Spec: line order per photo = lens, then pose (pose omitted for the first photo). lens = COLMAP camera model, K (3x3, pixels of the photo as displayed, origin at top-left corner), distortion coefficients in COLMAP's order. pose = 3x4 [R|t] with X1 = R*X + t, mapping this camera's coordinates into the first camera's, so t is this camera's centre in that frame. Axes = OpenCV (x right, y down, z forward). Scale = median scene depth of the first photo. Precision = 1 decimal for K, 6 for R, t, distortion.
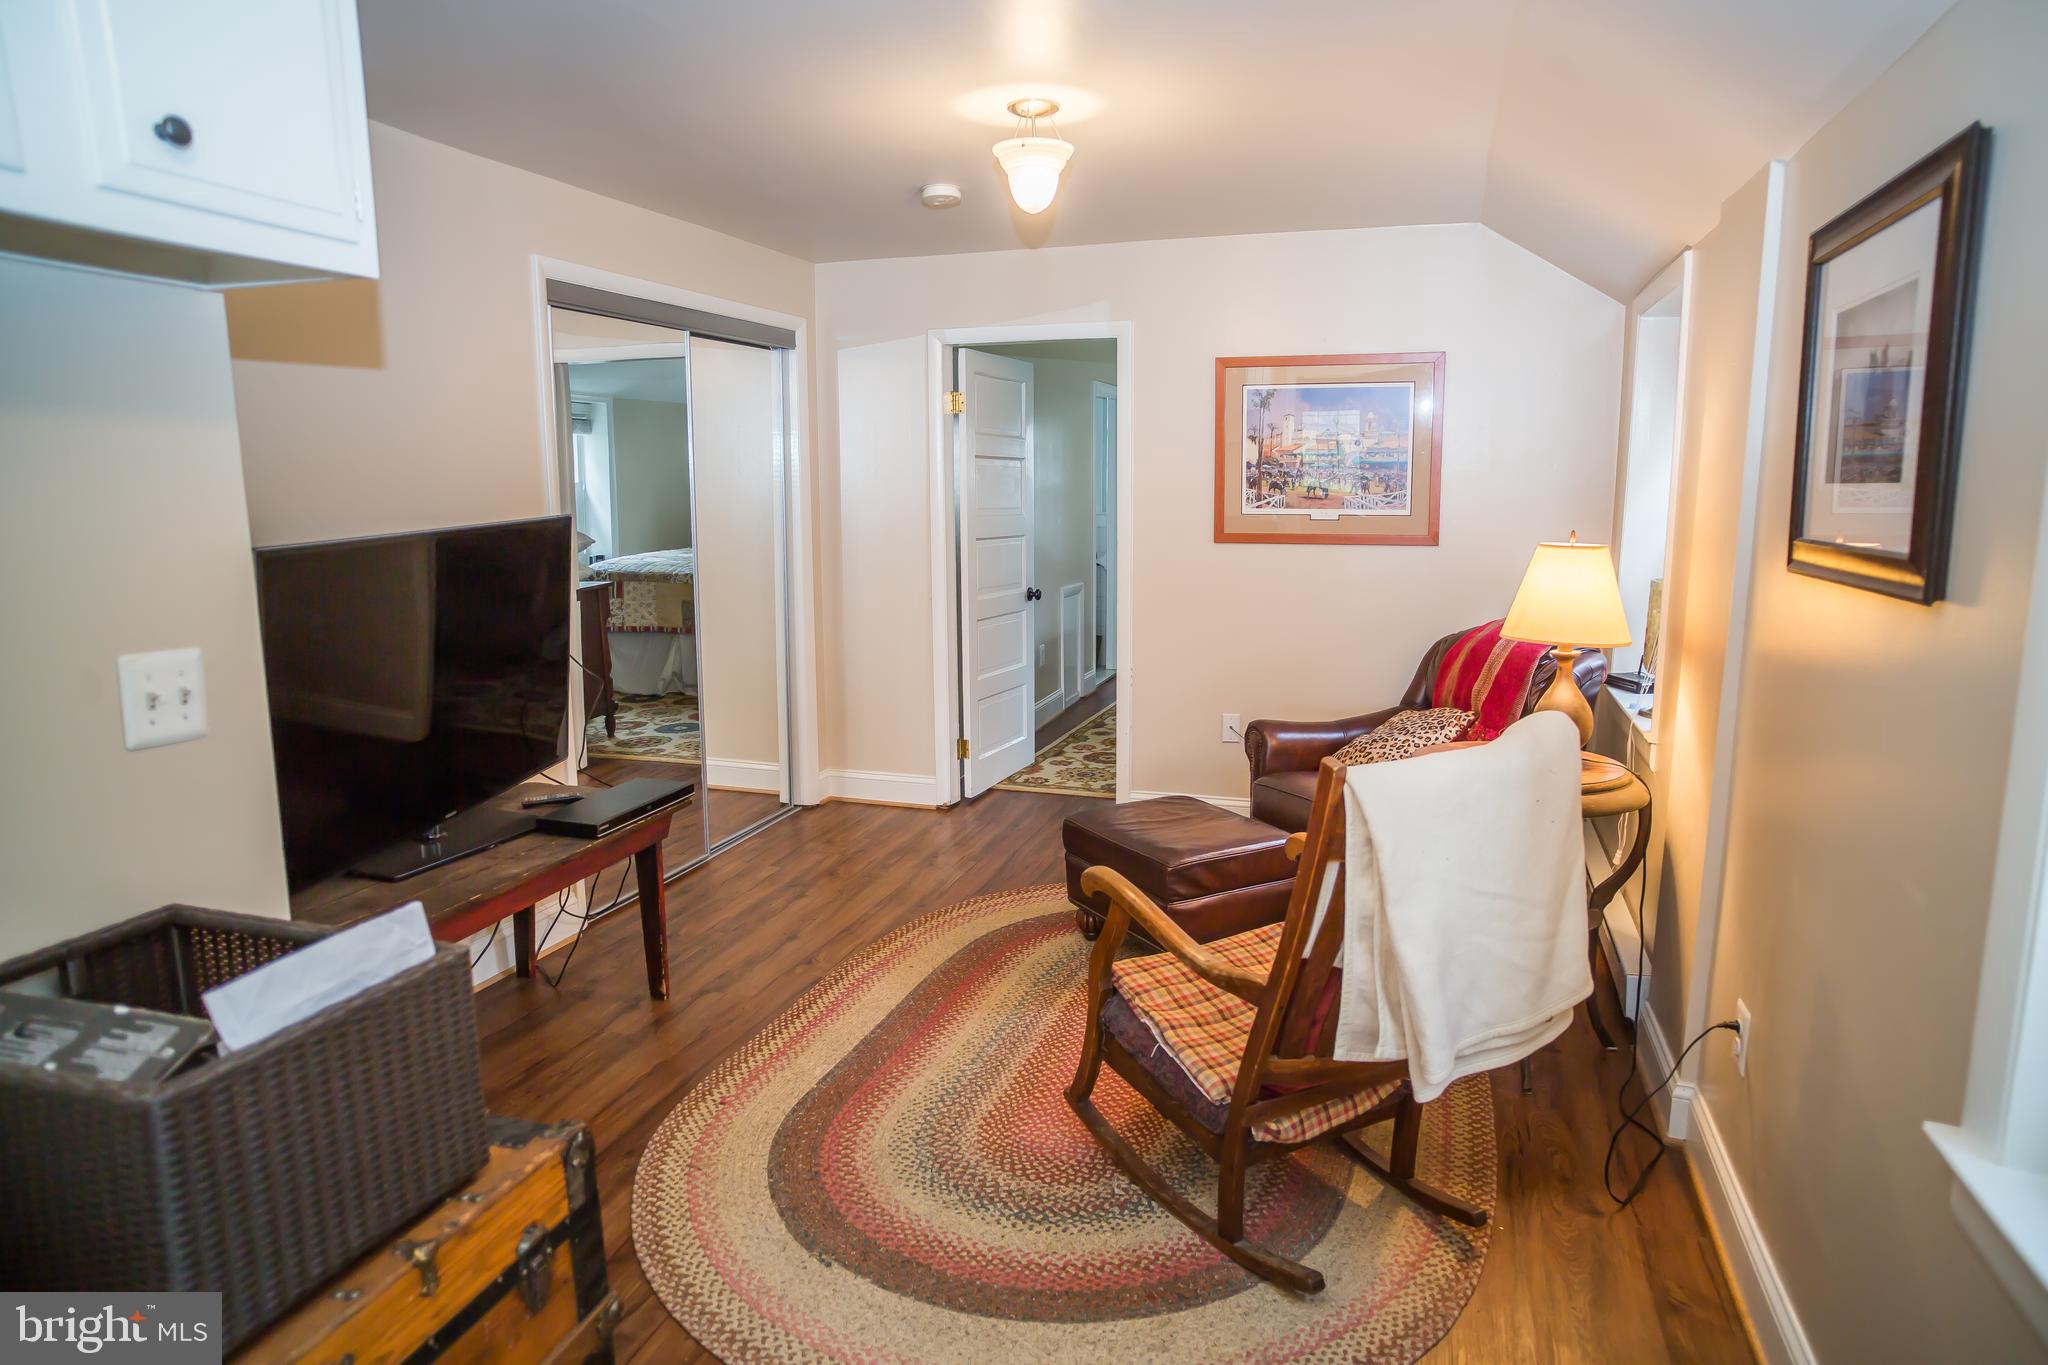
lens RADIAL K [[1247.4, 0, 1040.5], [0, 1247.4, 677.9], [0, 0, 1]] dist [-0.068644, 0.053214]
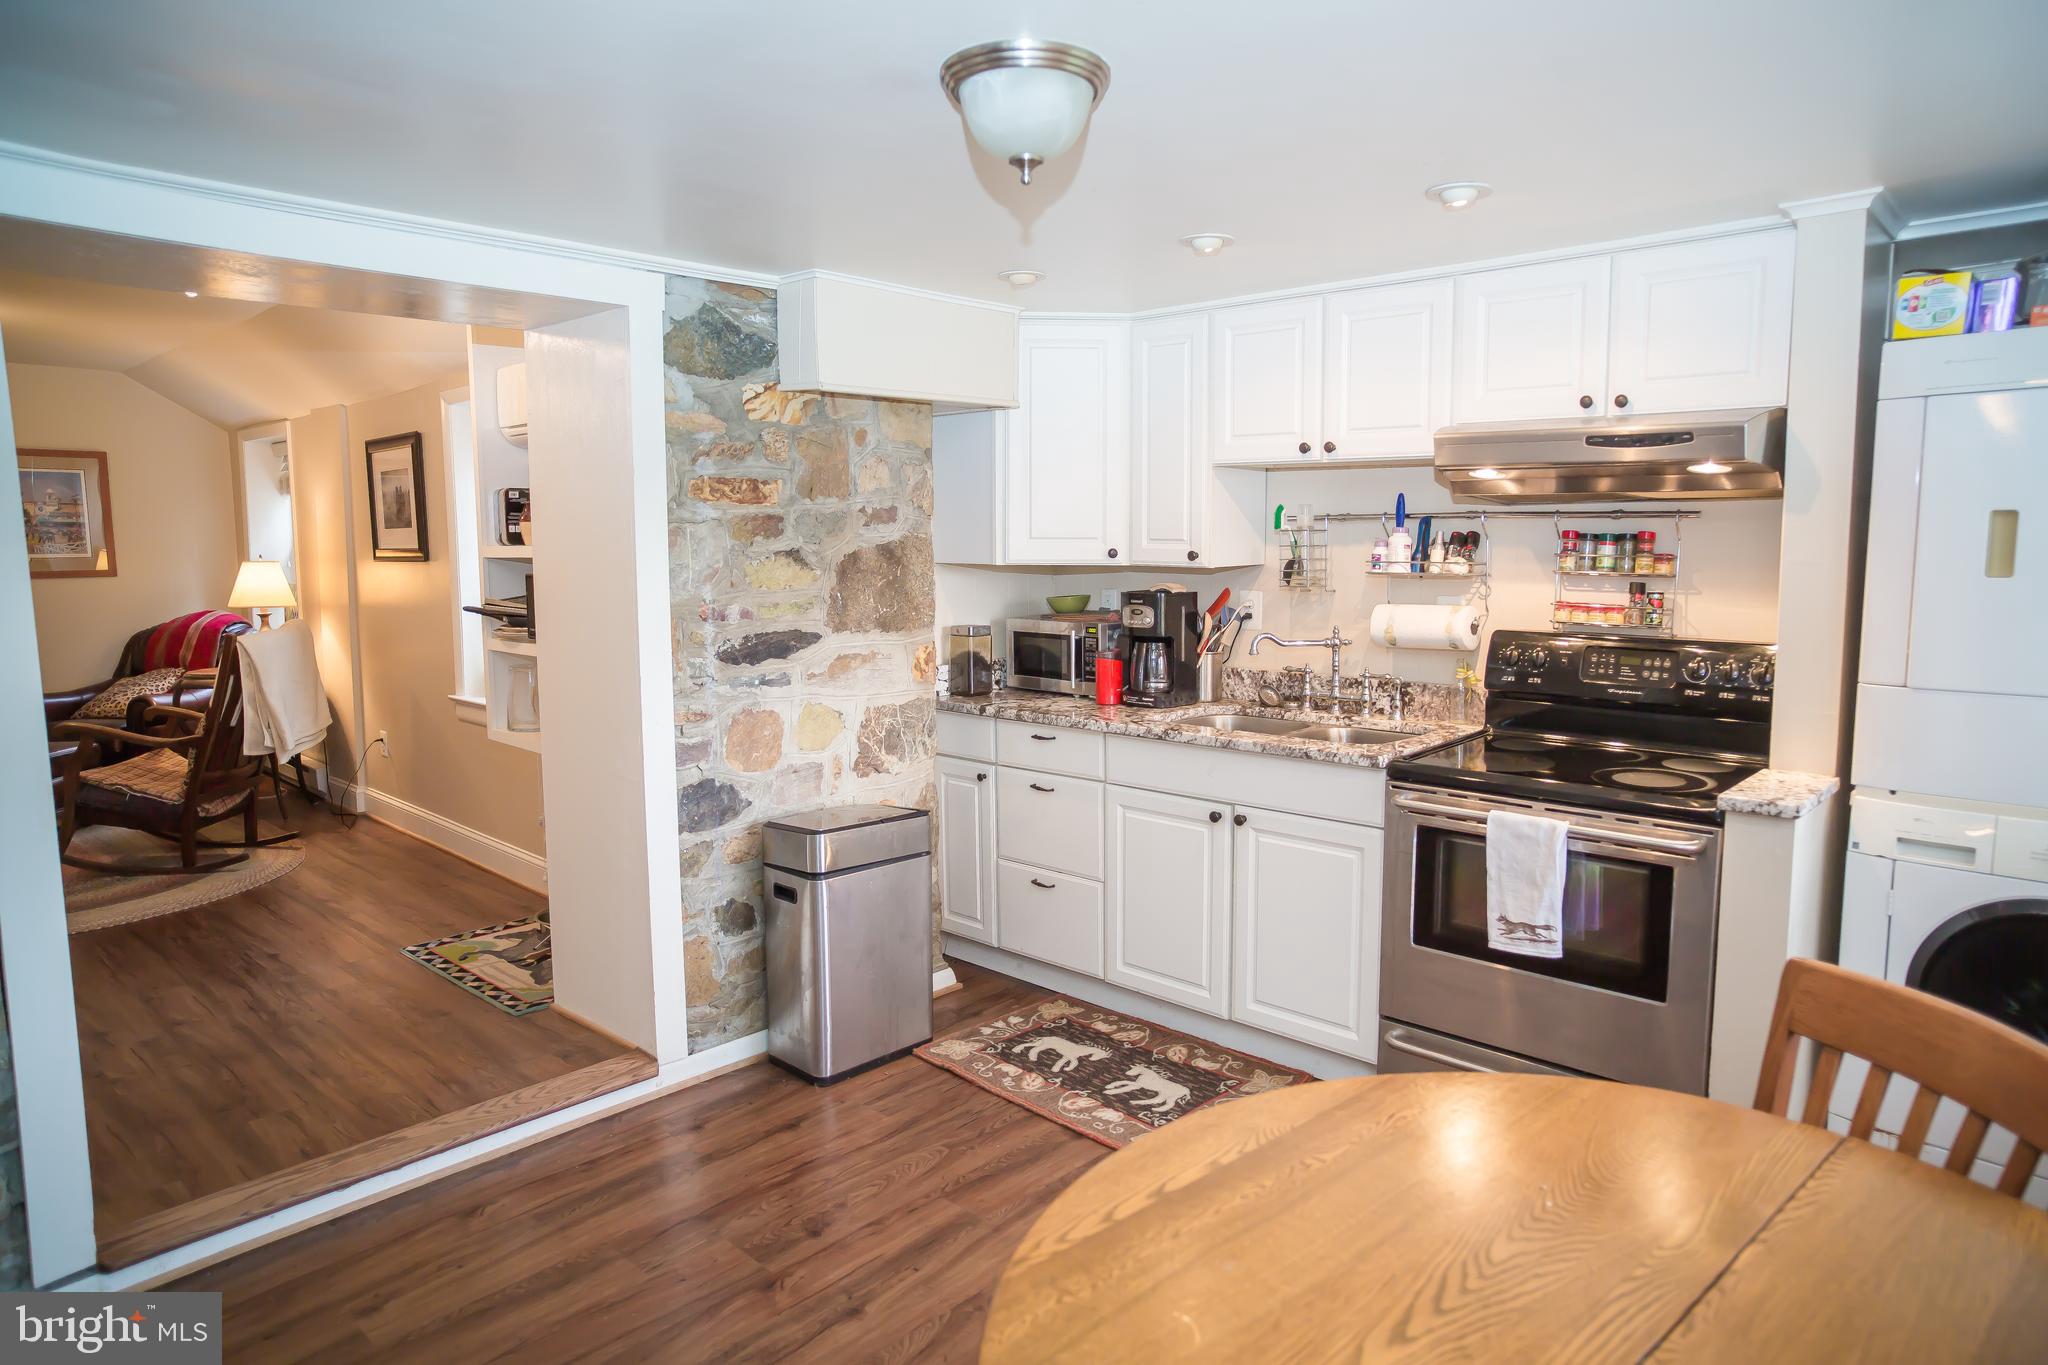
lens RADIAL K [[1247.4, 0, 1040.0], [0, 1247.4, 679.3], [0, 0, 1]] dist [-0.068644, 0.053214]
pose [[0.425331, -0.099194, 0.899586, -1.305747], [0.147875, 0.988235, 0.039053, 0.299987], [-0.892876, 0.116415, 0.434995, -1.556416]]
